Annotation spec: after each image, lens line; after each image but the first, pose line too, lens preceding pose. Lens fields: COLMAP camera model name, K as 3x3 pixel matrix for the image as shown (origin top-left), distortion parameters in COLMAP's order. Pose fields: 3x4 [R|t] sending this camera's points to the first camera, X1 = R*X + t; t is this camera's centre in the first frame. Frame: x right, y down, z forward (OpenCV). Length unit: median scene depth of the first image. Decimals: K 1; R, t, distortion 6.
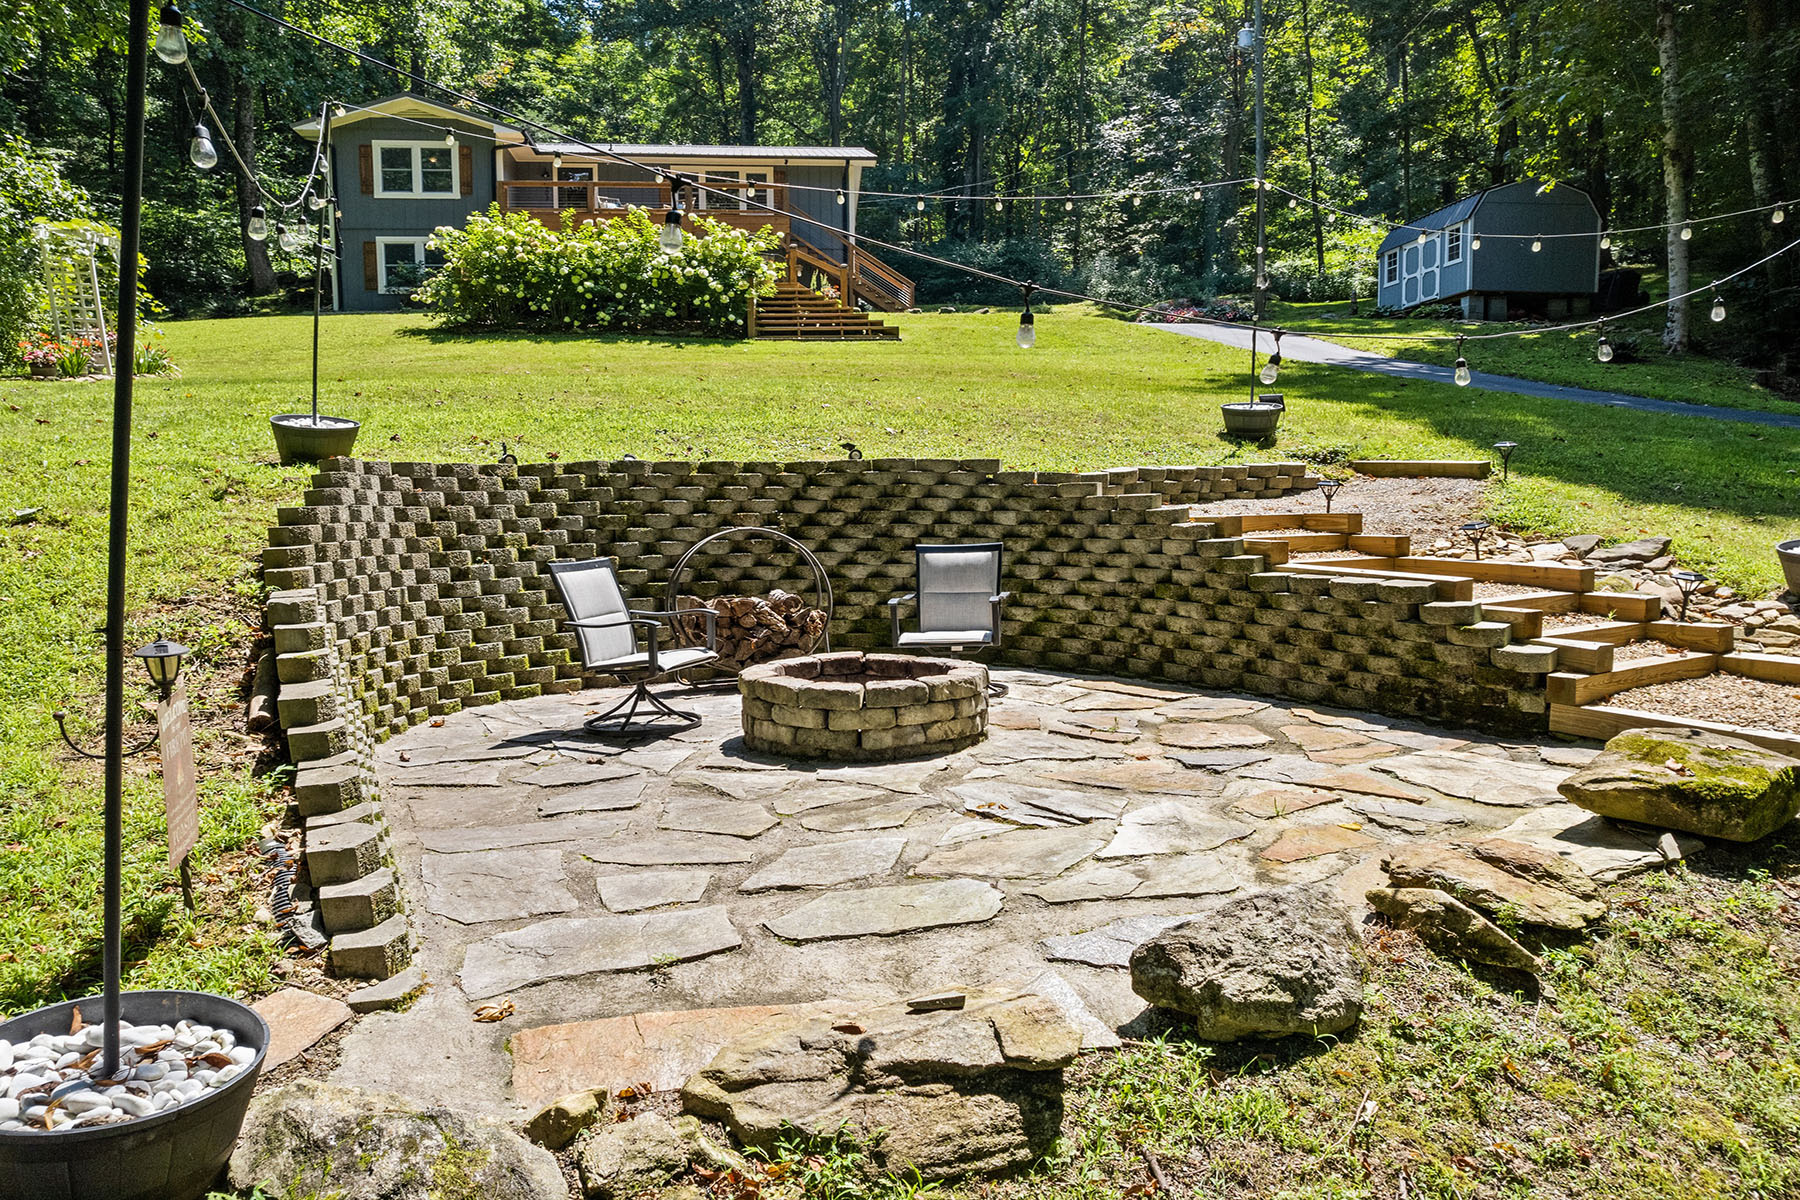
lens RADIAL K [[1262.2, 0, 907.8], [0, 1262.2, 579.5], [0, 0, 1]] dist [-0.087818, 0.046026]
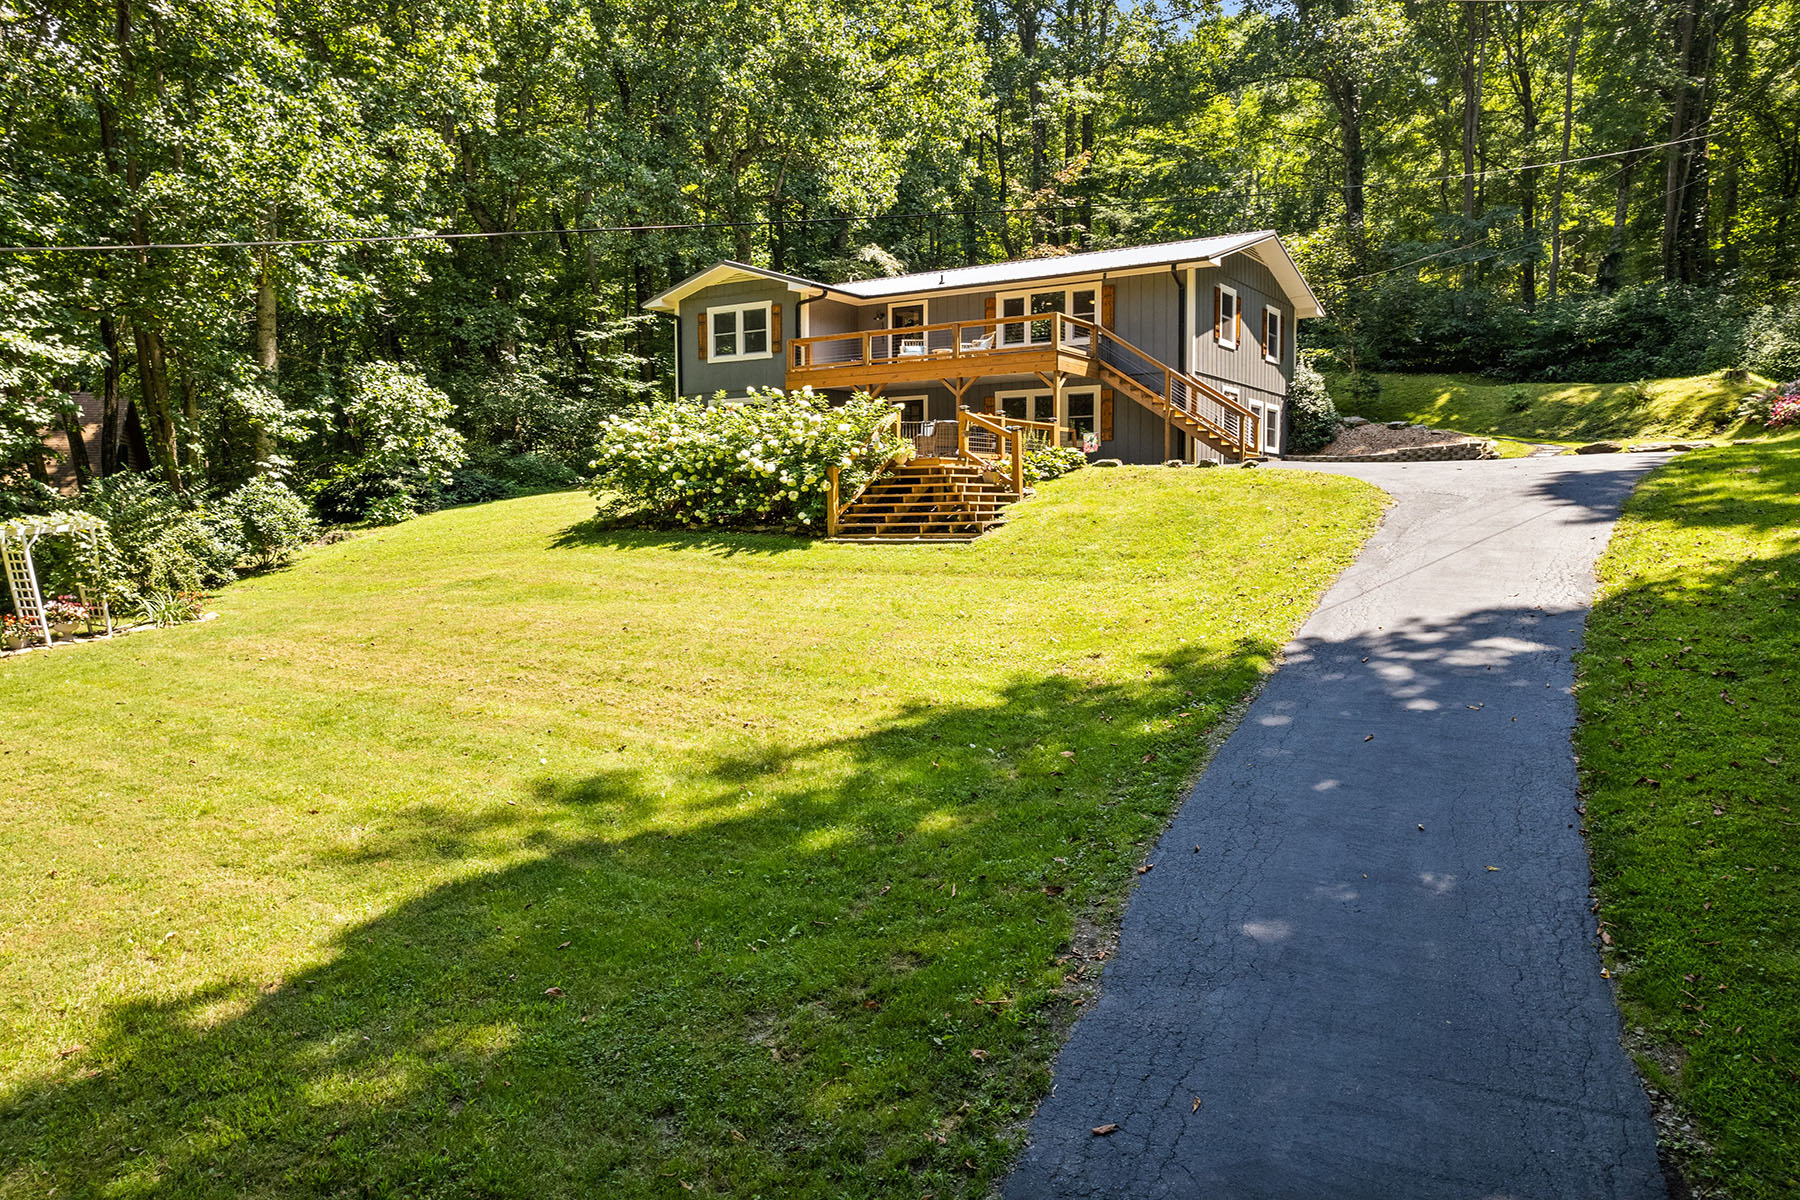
lens RADIAL K [[1262.2, 0, 907.8], [0, 1262.2, 579.5], [0, 0, 1]] dist [-0.087818, 0.046026]
pose [[0.761719, 0.043664, -0.646435, 0.388359], [-0.057431, 0.998349, -0.000239, -0.135897], [0.645358, 0.037307, 0.762969, 0.307376]]
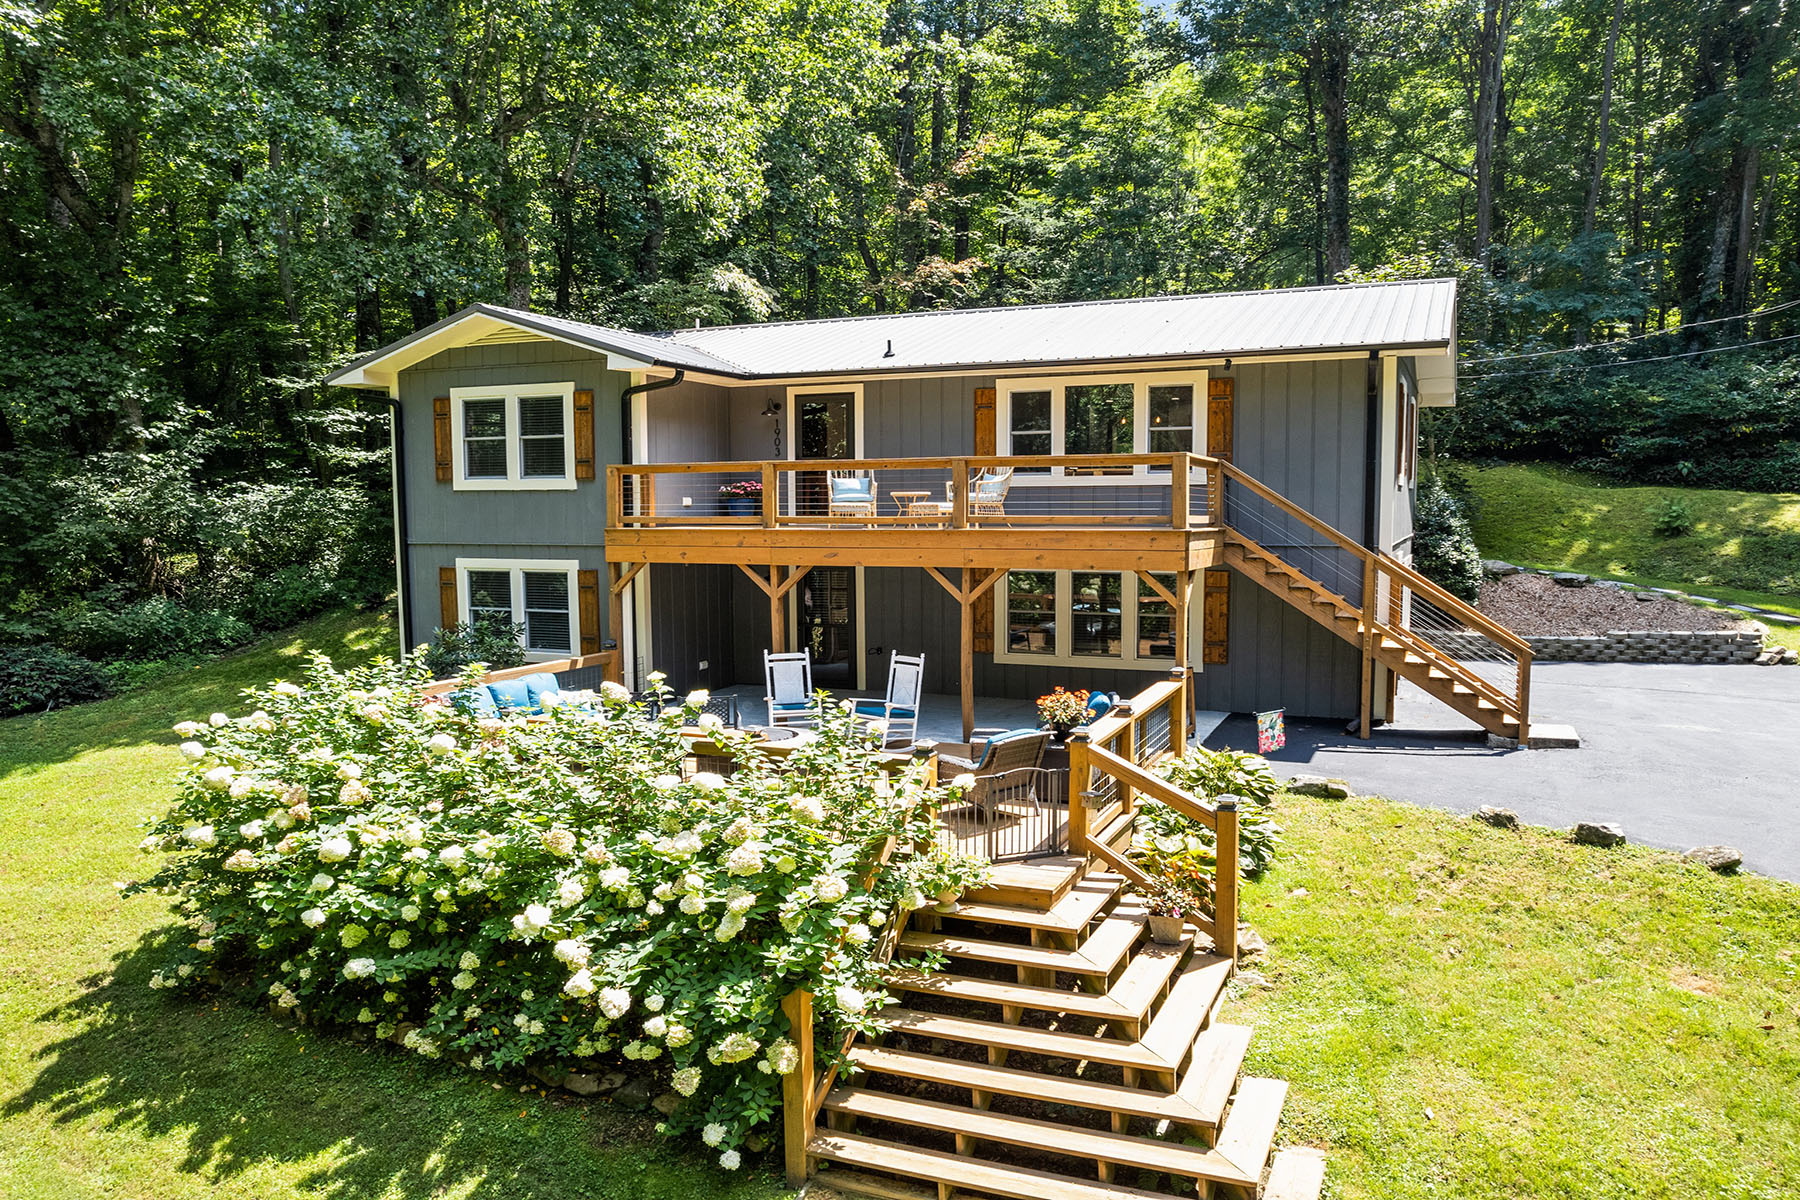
lens RADIAL K [[1262.2, 0, 907.8], [0, 1262.2, 579.5], [0, 0, 1]] dist [-0.087818, 0.046026]
pose [[0.861342, 0.040737, -0.506389, 0.037287], [-0.046509, 0.998917, 0.001250, -0.277849], [0.505892, 0.022475, 0.862304, 0.613469]]
